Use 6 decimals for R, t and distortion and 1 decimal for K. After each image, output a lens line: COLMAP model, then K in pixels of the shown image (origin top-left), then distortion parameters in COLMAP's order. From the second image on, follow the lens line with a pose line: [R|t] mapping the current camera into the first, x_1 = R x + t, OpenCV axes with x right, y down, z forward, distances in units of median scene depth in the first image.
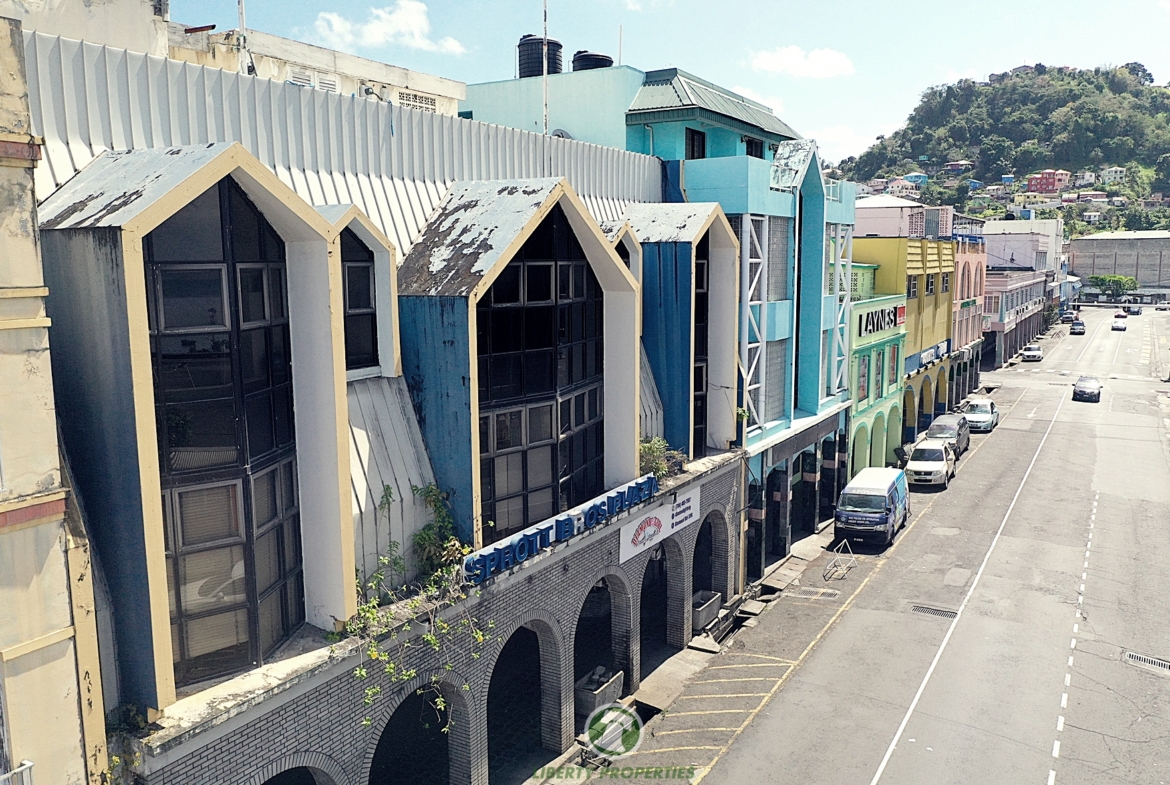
lens RADIAL K [[928.9, 0, 586.3], [0, 928.9, 393.1], [0, 0, 1]] dist [-0.003396, -0.002426]
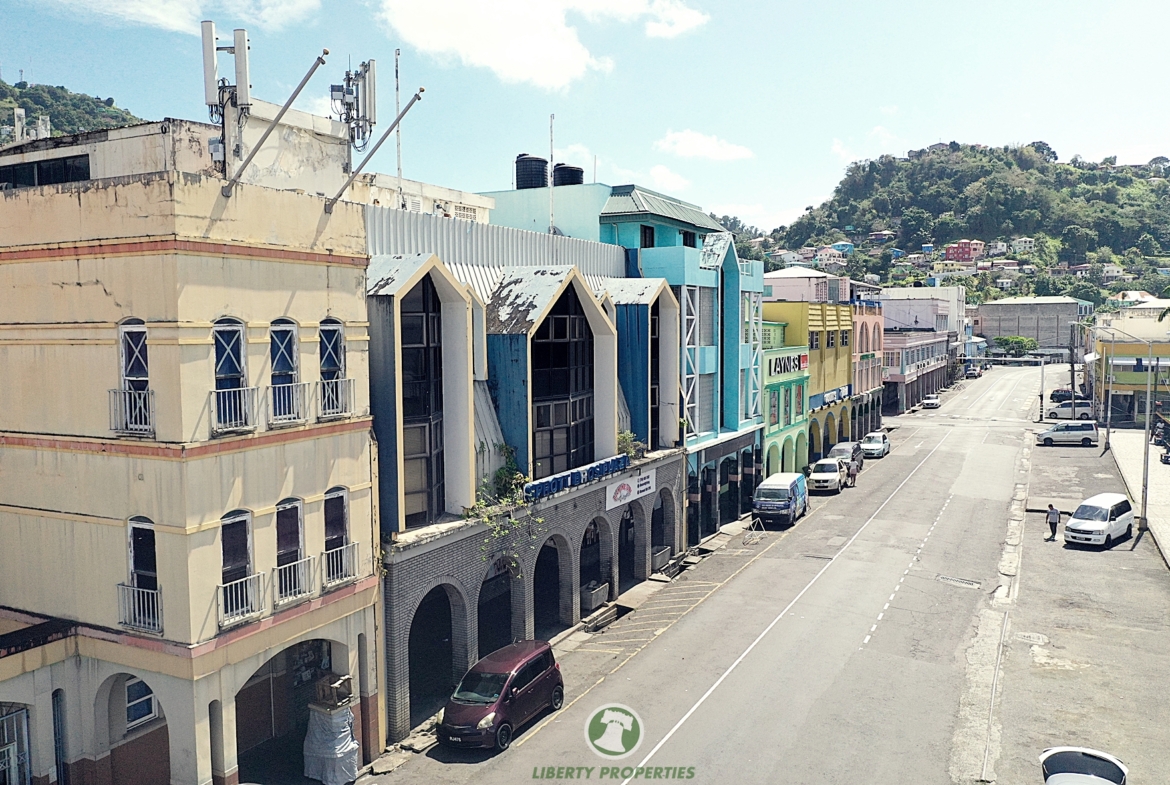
lens RADIAL K [[928.9, 0, 584.5], [0, 928.9, 394.7], [0, 0, 1]] dist [-0.003396, -0.002426]
pose [[0.998083, -0.004888, 0.061694, -0.060375], [0.009003, 0.997739, -0.066597, 0.060513], [-0.061229, 0.067025, 0.995871, -0.351688]]
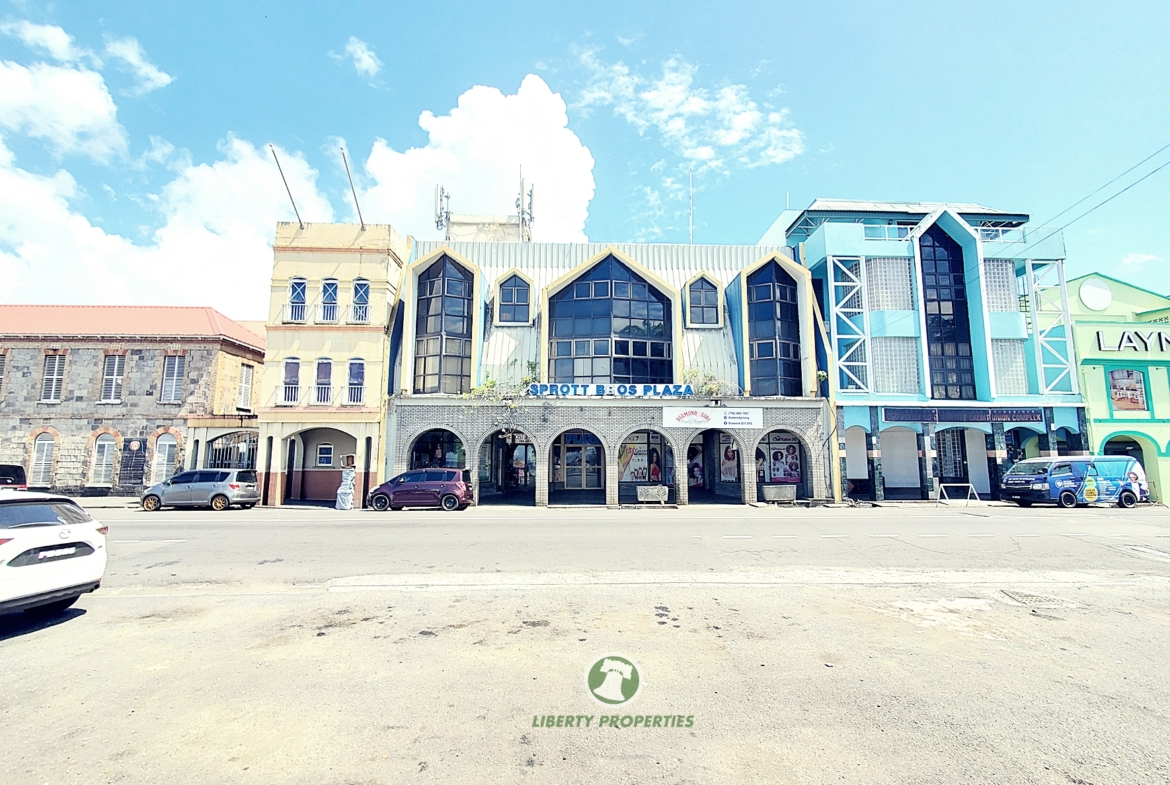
lens RADIAL K [[466.0, 0, 594.4], [0, 466.0, 405.6], [0, 0, 1]] dist [0.000758, -0.000786]
pose [[0.533600, -0.088234, -0.841122, 0.506790], [-0.126045, 0.975139, -0.182255, 0.216840], [0.836292, 0.203271, 0.509212, 0.236535]]
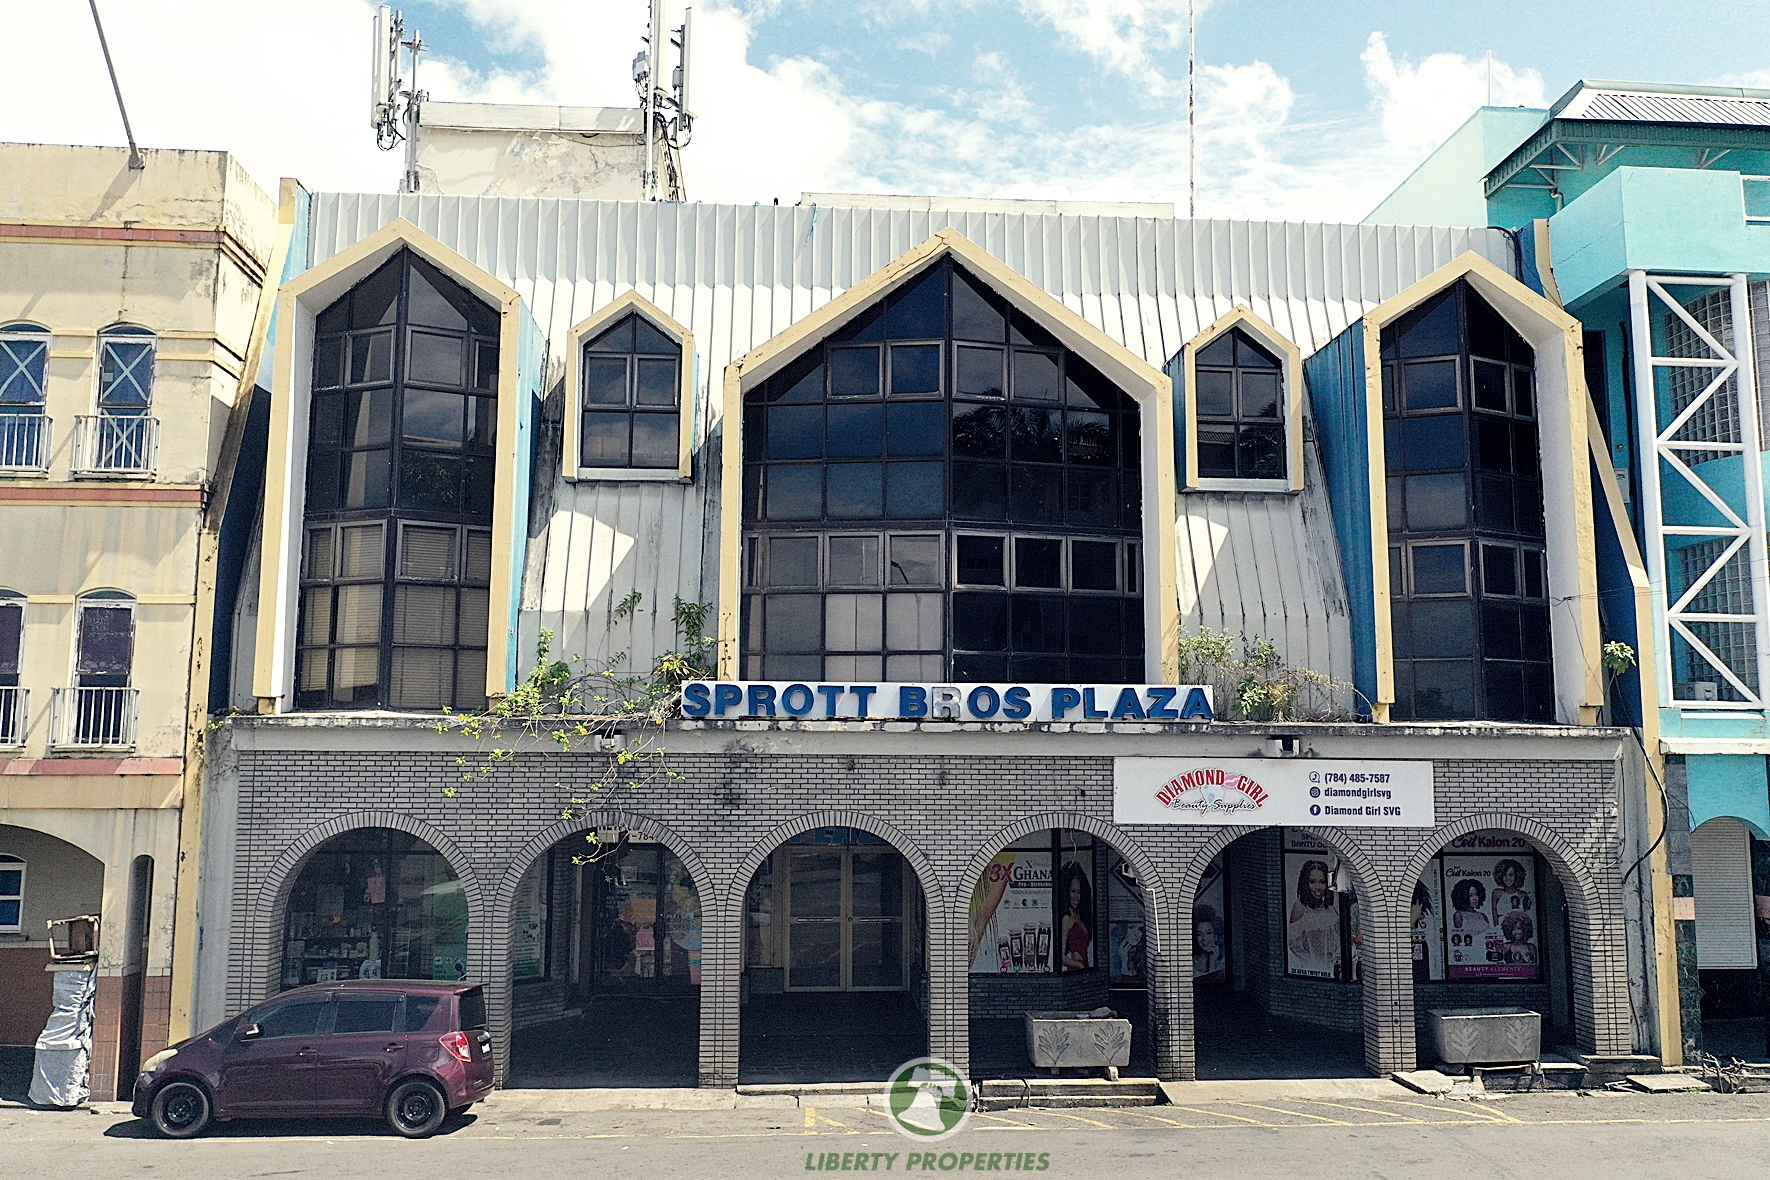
lens RADIAL K [[1405.3, 0, 888.2], [0, 1405.3, 591.1], [0, 0, 1]] dist [-0.003396, -0.002426]
pose [[0.562439, -0.095824, -0.821267, 0.460396], [-0.126635, 0.971560, -0.200086, 0.153617], [0.817084, 0.216537, 0.534309, 0.230085]]
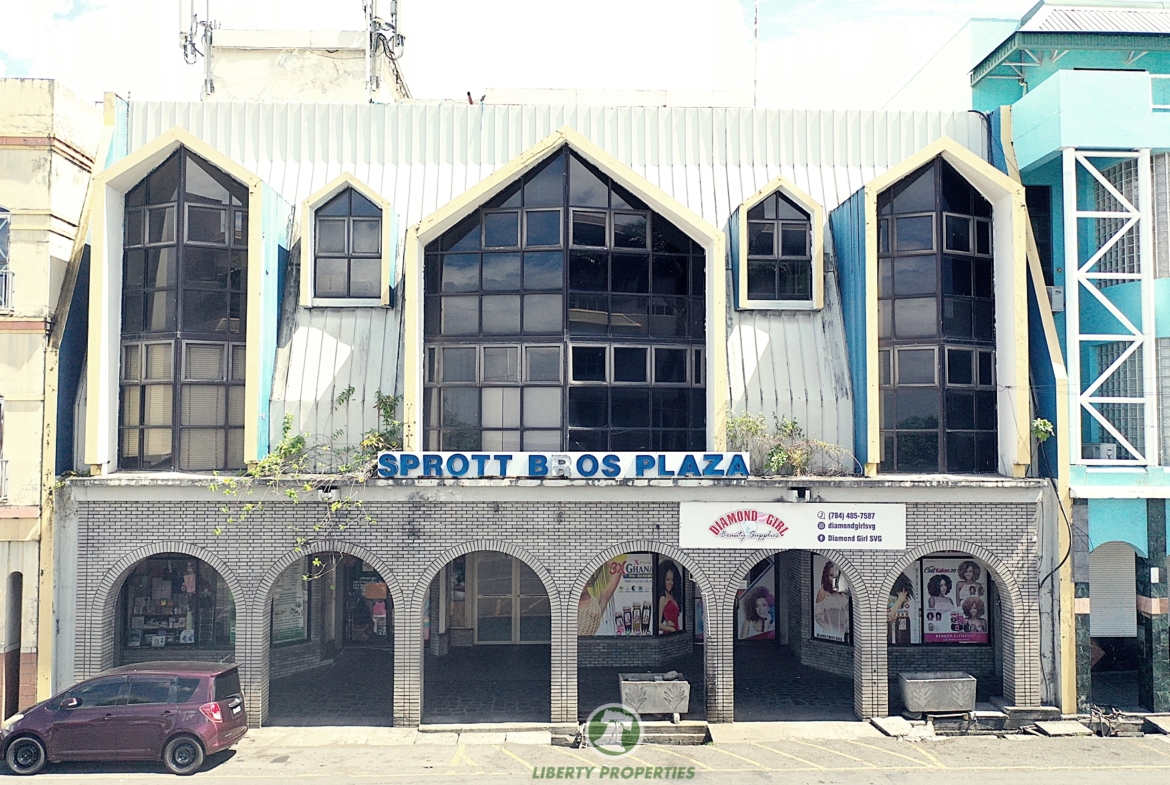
lens RADIAL K [[928.9, 0, 588.2], [0, 928.9, 395.0], [0, 0, 1]] dist [-0.003396, -0.002426]
pose [[0.533147, -0.031449, -0.845438, 0.468086], [-0.126615, 0.985088, -0.116489, 0.100018], [0.836495, 0.169151, 0.521215, 0.288853]]
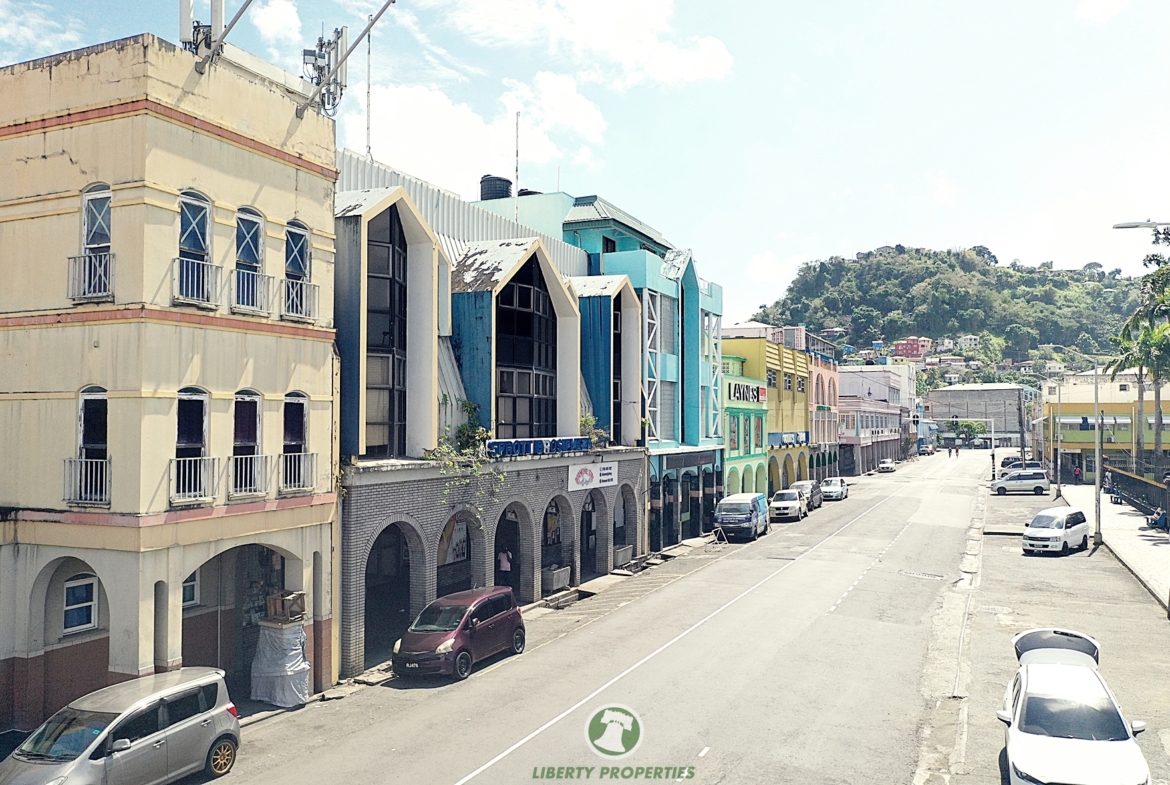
lens RADIAL K [[928.9, 0, 585.3], [0, 928.9, 394.3], [0, 0, 1]] dist [-0.003396, -0.002426]
pose [[0.994113, 0.011139, 0.107777, -0.065610], [0.007610, 0.985066, -0.172010, 0.186044], [-0.108083, 0.171818, 0.979182, -0.335531]]
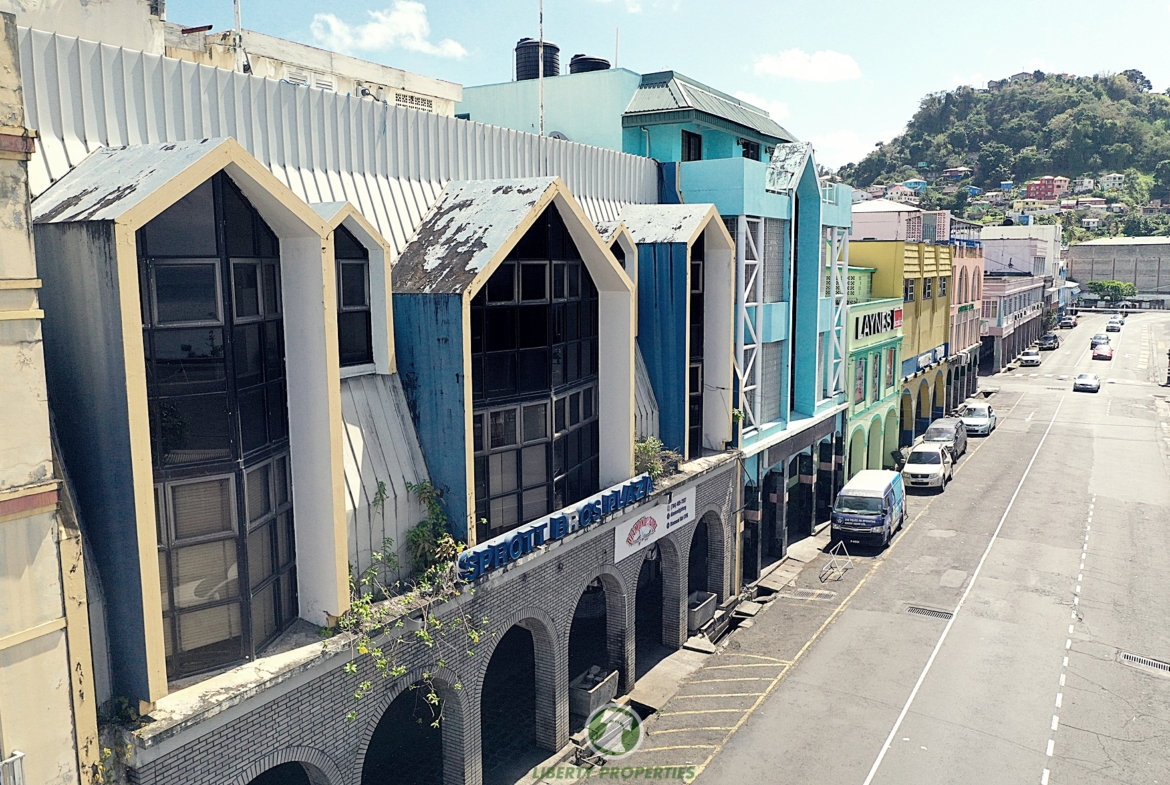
lens RADIAL K [[928.9, 0, 586.4], [0, 928.9, 393.0], [0, 0, 1]] dist [-0.003396, -0.002426]
pose [[1.000000, 0.000795, 0.000450, 0.003180], [-0.000792, 0.999979, -0.006497, 0.004443], [-0.000456, 0.006497, 0.999979, -0.001696]]
